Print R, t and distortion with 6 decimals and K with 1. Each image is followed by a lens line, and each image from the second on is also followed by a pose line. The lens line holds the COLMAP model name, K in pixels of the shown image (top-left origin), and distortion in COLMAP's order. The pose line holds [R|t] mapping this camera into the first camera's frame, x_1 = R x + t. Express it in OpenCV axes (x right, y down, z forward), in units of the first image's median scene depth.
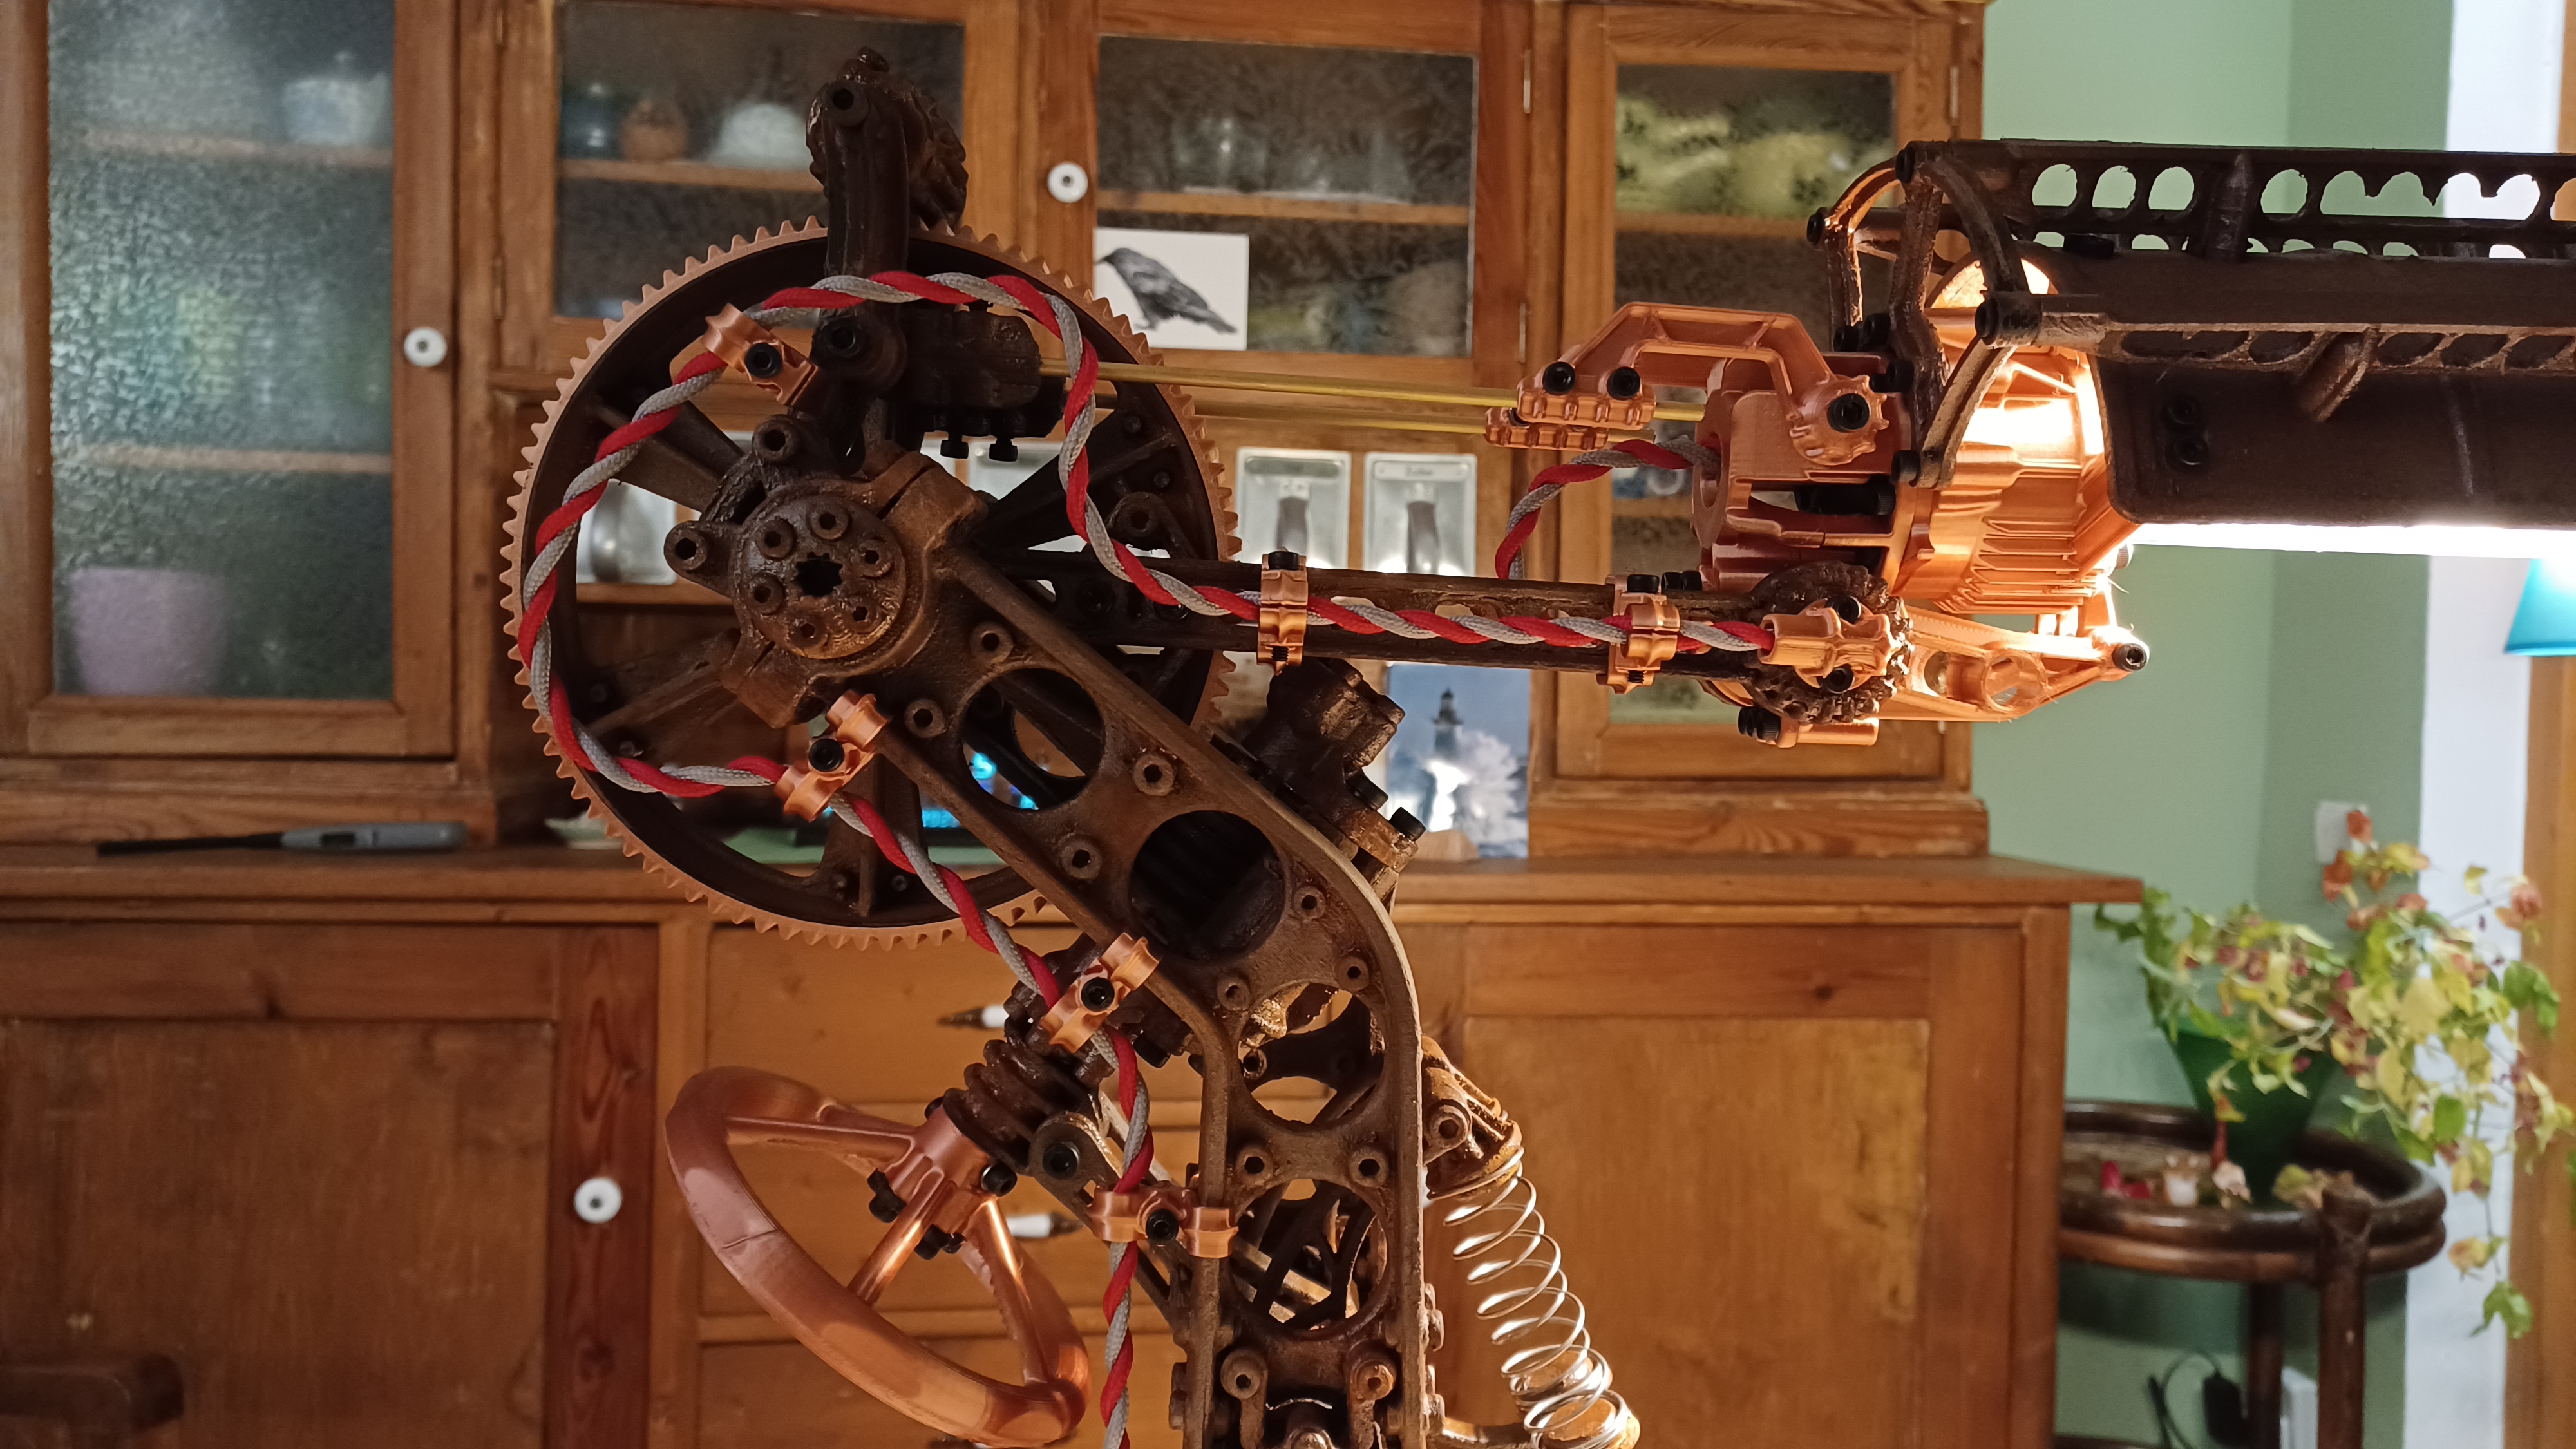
lens RADIAL K [[1885.3, 0, 1280.0], [0, 1885.3, 742.2], [0, 0, 1]] dist [-0.008614, -0.005647]
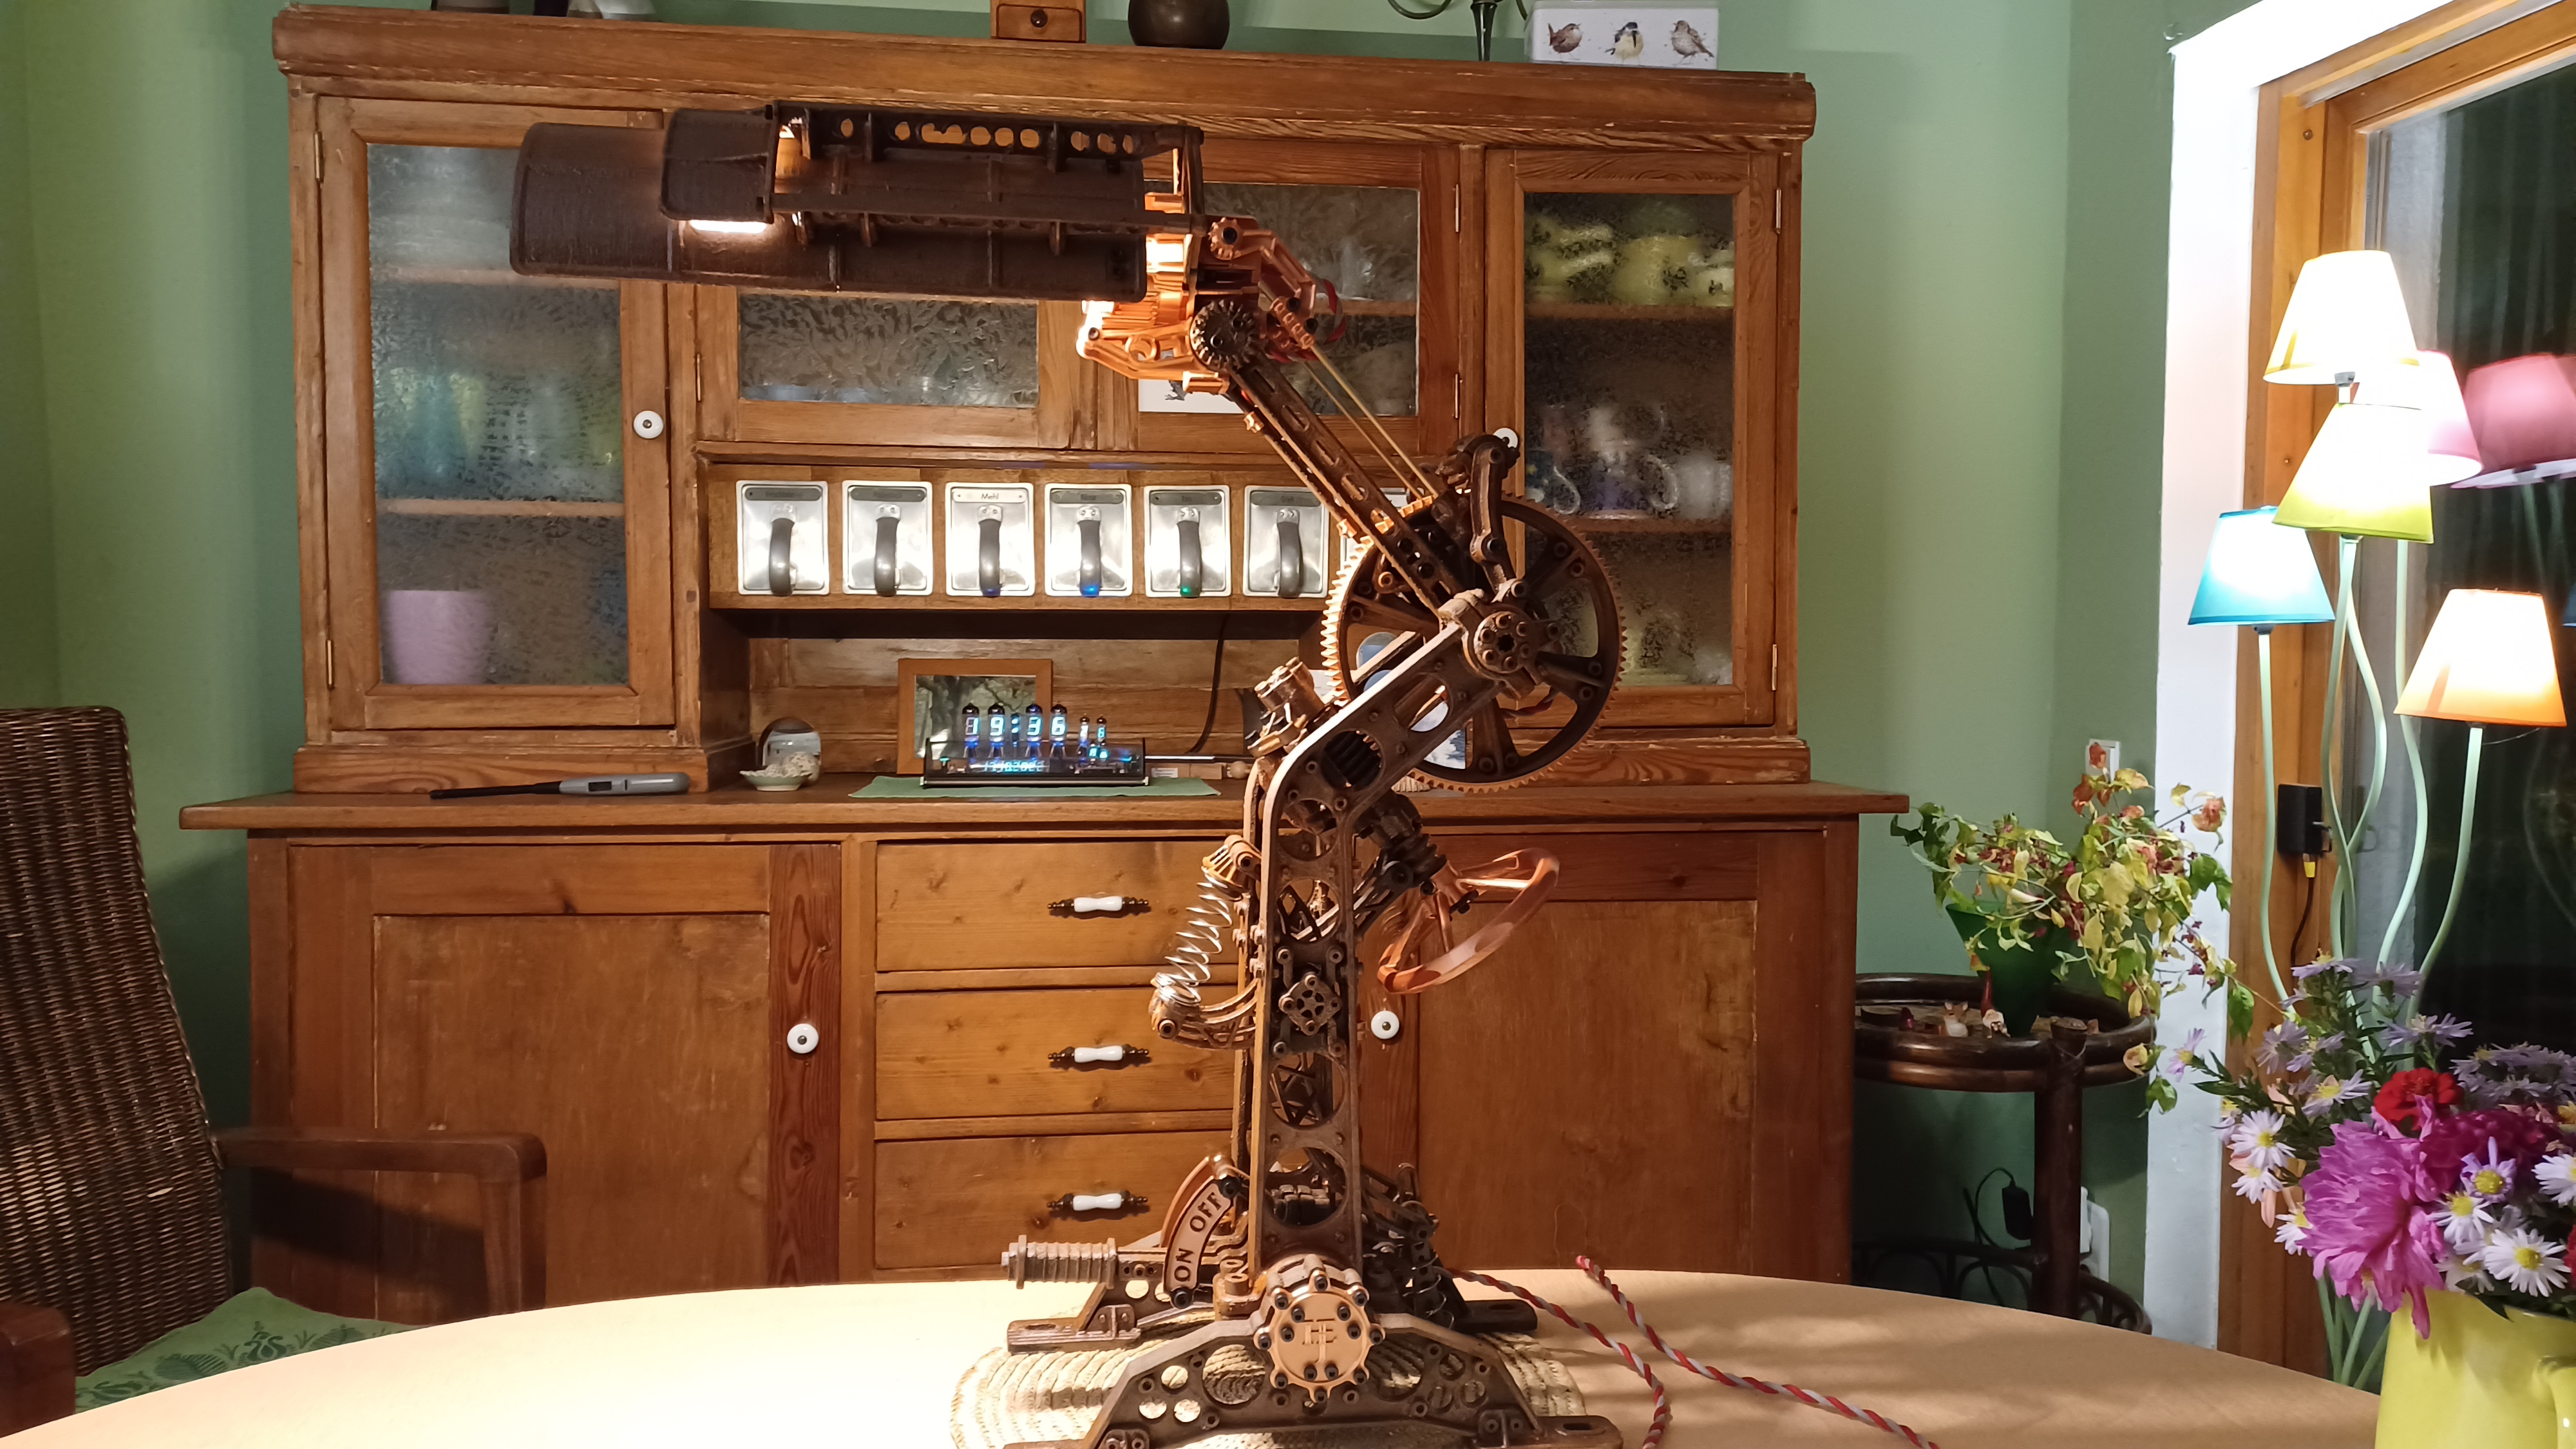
lens RADIAL K [[1885.3, 0, 1295.3], [0, 1885.3, 718.6], [0, 0, 1]] dist [-0.008614, -0.005647]
pose [[0.999702, -0.015499, 0.018851, -0.015596], [0.015378, 0.999860, 0.006567, 0.000753], [-0.018950, -0.006275, 0.999801, -0.370698]]
